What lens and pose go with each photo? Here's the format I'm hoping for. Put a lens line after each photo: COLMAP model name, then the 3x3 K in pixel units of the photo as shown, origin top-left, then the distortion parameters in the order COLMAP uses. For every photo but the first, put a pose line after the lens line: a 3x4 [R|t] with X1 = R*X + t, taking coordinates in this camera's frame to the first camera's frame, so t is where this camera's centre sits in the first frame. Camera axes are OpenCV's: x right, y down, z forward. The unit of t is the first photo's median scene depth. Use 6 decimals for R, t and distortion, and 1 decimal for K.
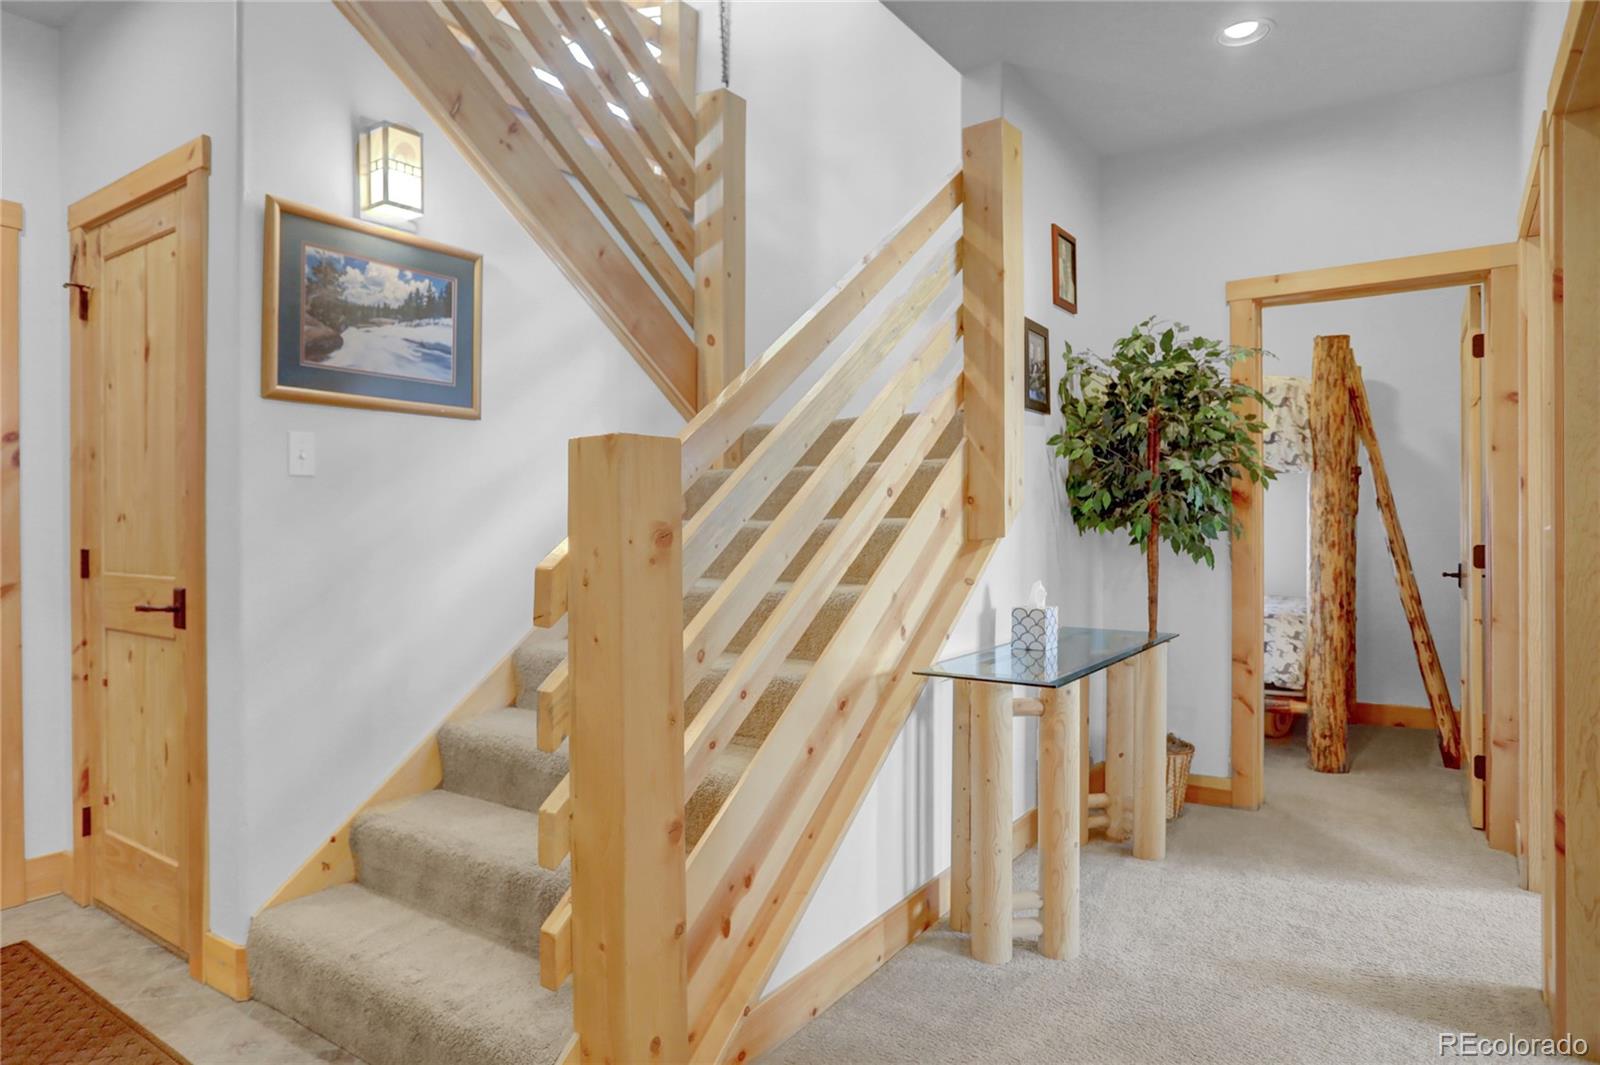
lens RADIAL K [[974.7, 0, 784.4], [0, 974.7, 530.2], [0, 0, 1]] dist [-0.020644, 0.000936]
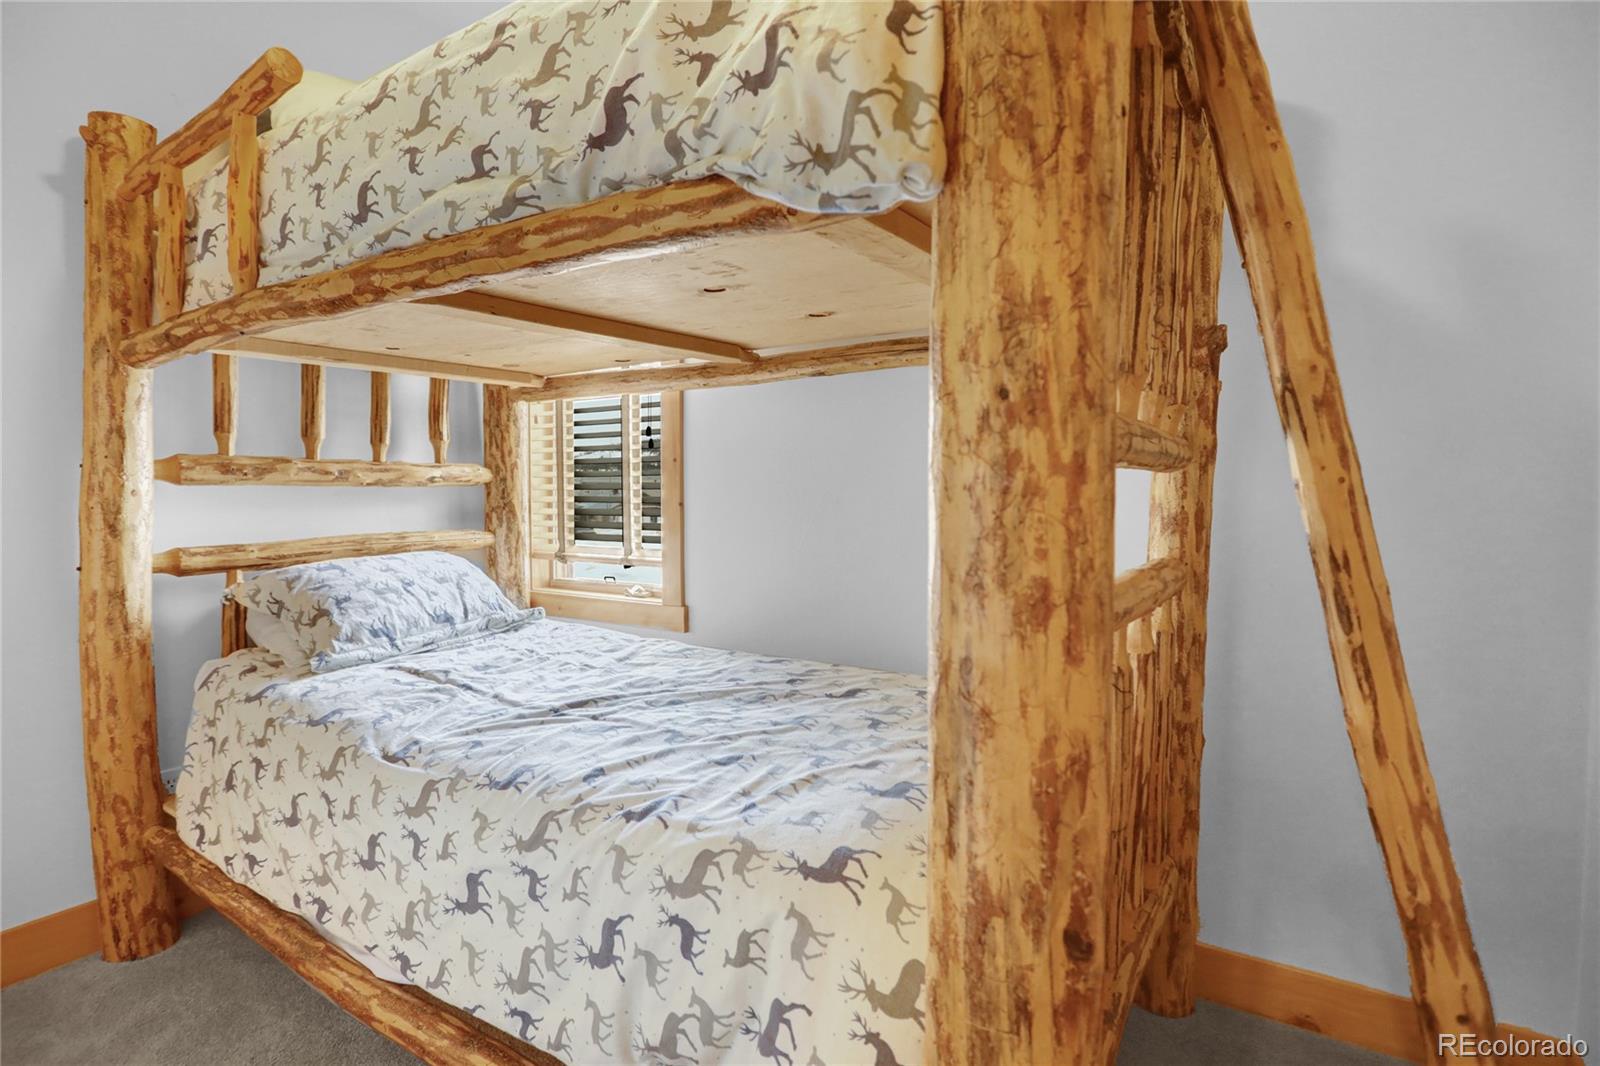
lens RADIAL K [[791.1, 0, 807.7], [0, 791.1, 528.8], [0, 0, 1]] dist [-0.042469, 0.012863]
pose [[0.999337, 0.000063, 0.036408, 0.078839], [-0.001585, 0.999126, 0.041771, -0.000591], [-0.036374, -0.041801, 0.998464, 0.130627]]
